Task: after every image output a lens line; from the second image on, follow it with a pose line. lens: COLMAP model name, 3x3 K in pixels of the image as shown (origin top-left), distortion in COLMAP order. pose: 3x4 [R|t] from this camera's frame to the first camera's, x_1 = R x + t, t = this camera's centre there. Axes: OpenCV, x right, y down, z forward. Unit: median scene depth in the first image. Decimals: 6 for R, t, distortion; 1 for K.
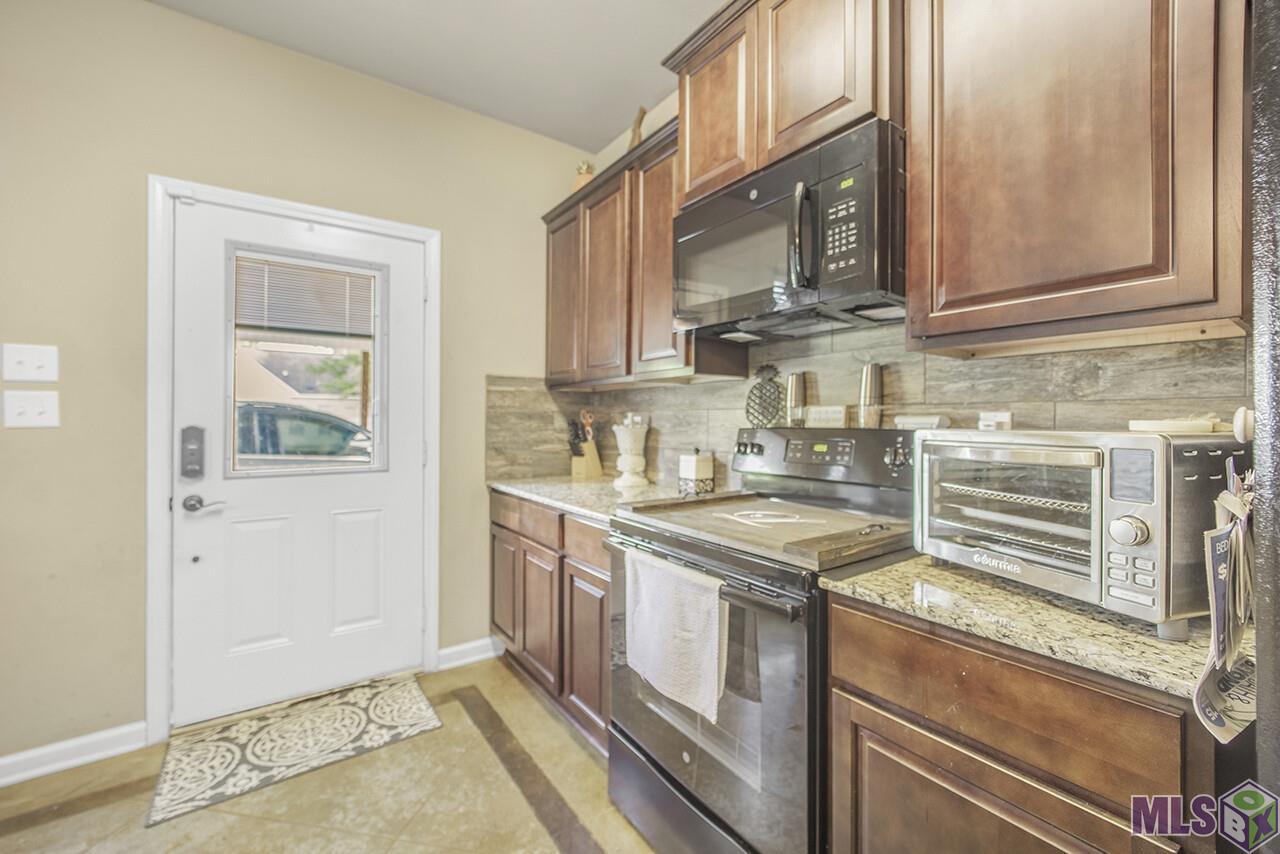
lens RADIAL K [[523.9, 0, 638.8], [0, 523.9, 415.3], [0, 0, 1]] dist [0.013166, 0.000100]
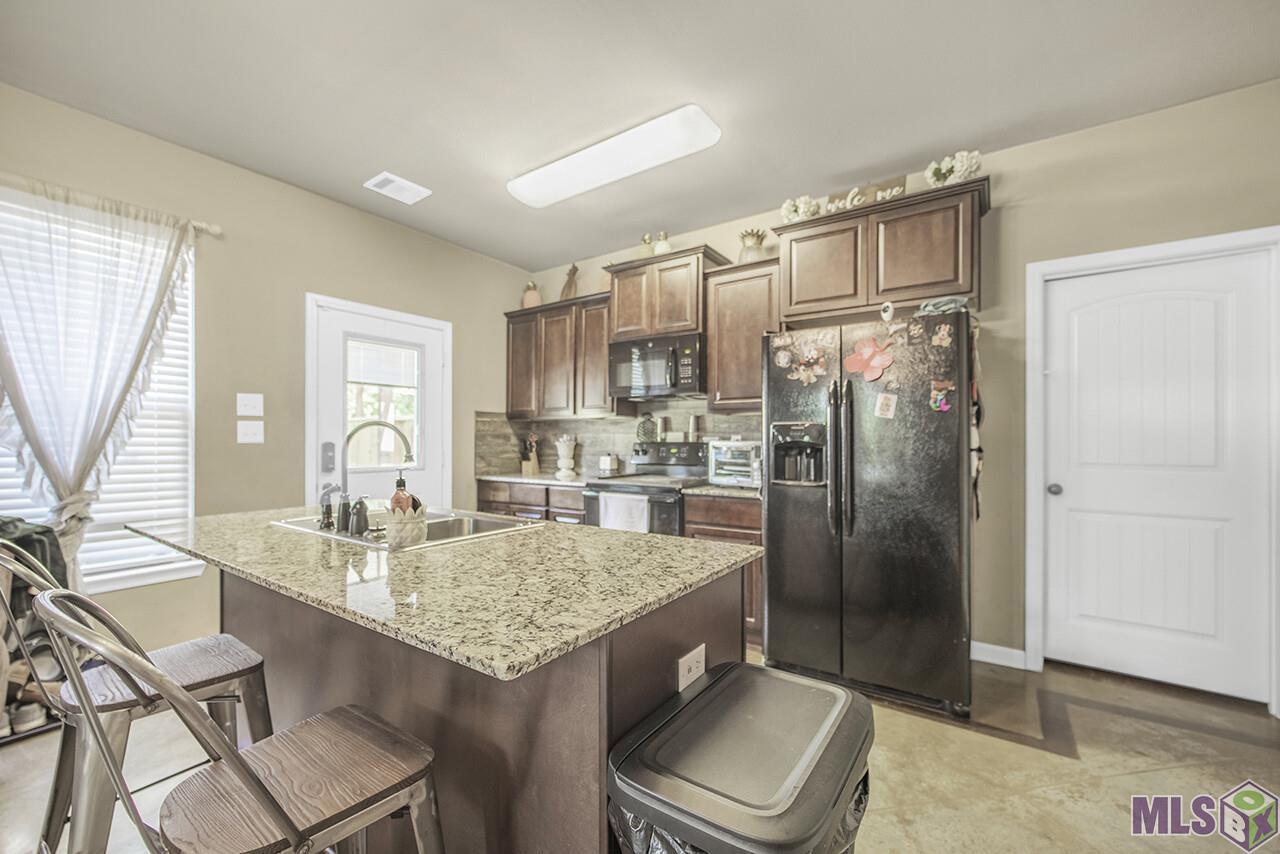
lens RADIAL K [[523.9, 0, 637.5], [0, 523.9, 436.0], [0, 0, 1]] dist [0.013166, 0.000100]
pose [[0.941076, 0.002515, 0.338186, -0.483233], [-0.003164, 0.999994, 0.001367, -0.004222], [-0.338181, -0.002357, 0.941078, -0.923608]]
